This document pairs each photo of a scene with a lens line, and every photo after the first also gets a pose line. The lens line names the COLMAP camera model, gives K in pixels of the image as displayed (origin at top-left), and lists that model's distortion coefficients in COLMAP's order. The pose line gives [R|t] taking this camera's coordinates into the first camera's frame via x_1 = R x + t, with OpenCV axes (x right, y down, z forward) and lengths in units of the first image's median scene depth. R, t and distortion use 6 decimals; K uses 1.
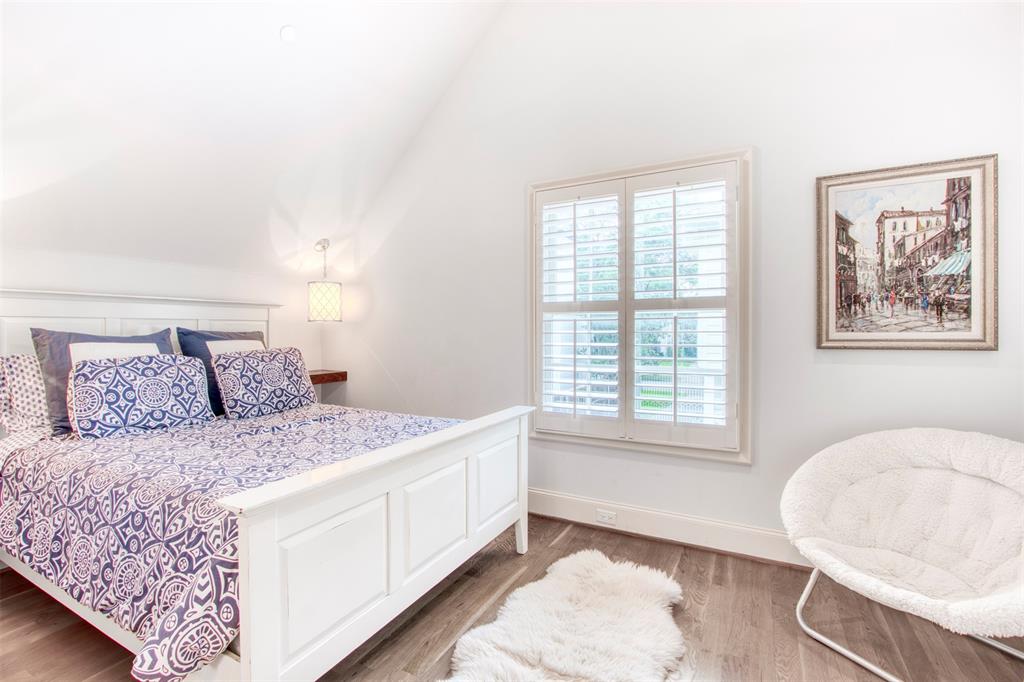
lens RADIAL K [[467.0, 0, 510.6], [0, 467.0, 335.5], [0, 0, 1]] dist [-0.004032, -0.000363]
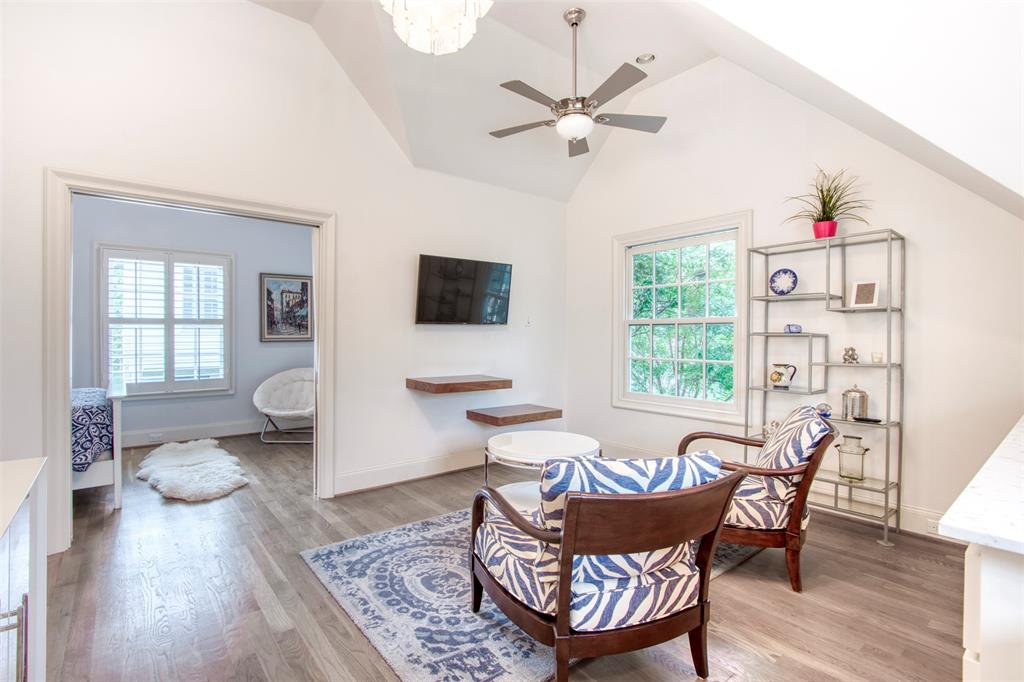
lens RADIAL K [[467.0, 0, 477.9], [0, 467.0, 336.0], [0, 0, 1]] dist [-0.004032, -0.000363]
pose [[0.410856, -0.004668, 0.911688, -1.139842], [0.004093, 0.999986, 0.003276, -0.007785], [-0.911691, 0.002385, 0.410870, -1.080574]]
